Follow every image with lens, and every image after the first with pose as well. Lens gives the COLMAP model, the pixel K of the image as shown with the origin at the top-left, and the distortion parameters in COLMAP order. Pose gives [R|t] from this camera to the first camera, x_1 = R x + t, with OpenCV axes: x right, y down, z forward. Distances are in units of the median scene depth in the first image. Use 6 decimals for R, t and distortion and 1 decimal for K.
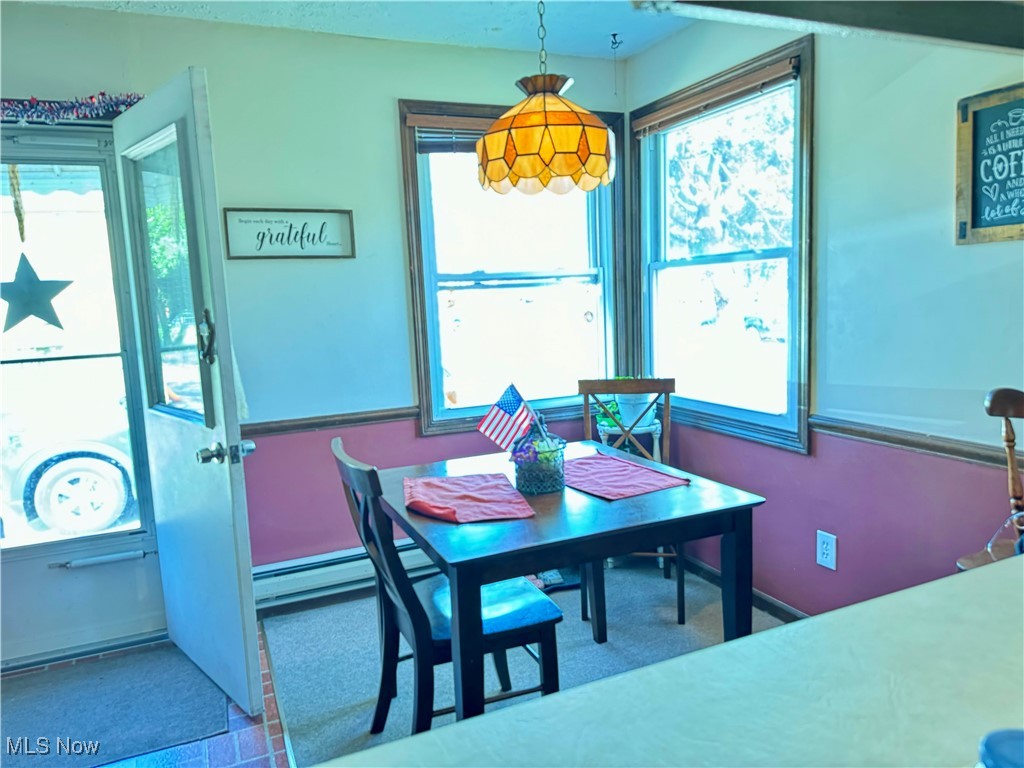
lens RADIAL K [[708.2, 0, 512.0], [0, 708.2, 384.0], [0, 0, 1]] dist [0.002709, -0.001991]
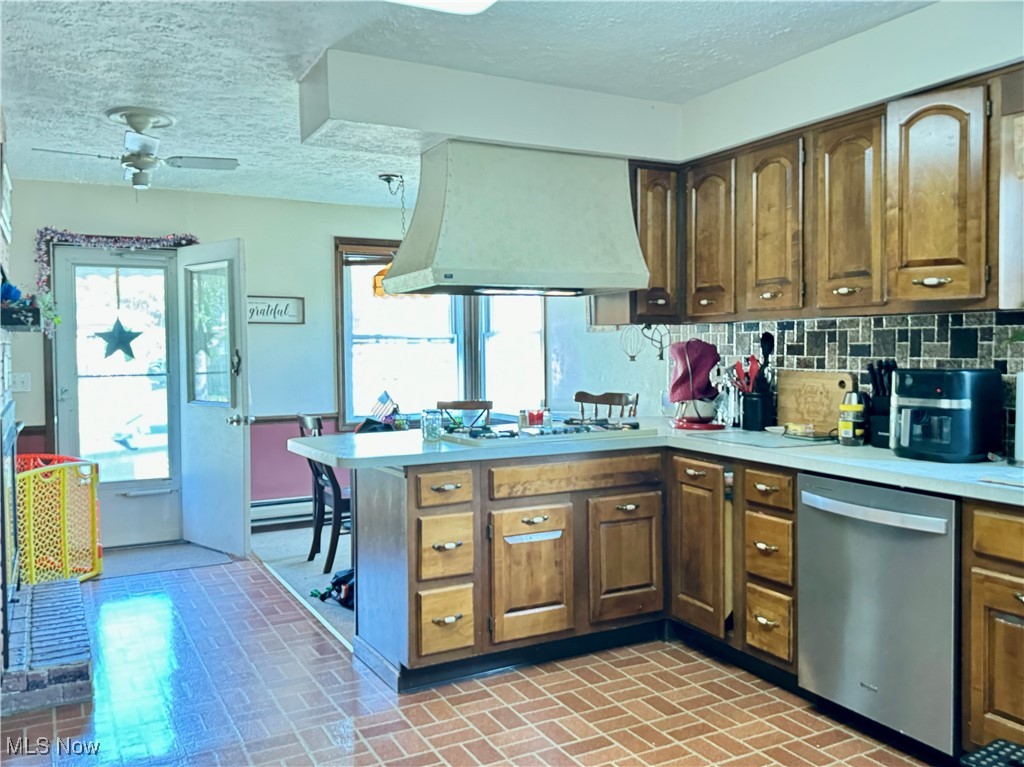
lens RADIAL K [[737.6, 0, 512.6], [0, 737.6, 367.4], [0, 0, 1]] dist [-0.002546, -0.004683]
pose [[0.994079, 0.030772, 0.104207, 0.103231], [-0.019419, 0.993933, -0.108261, 0.116311], [-0.106906, 0.105596, 0.988646, -0.856627]]
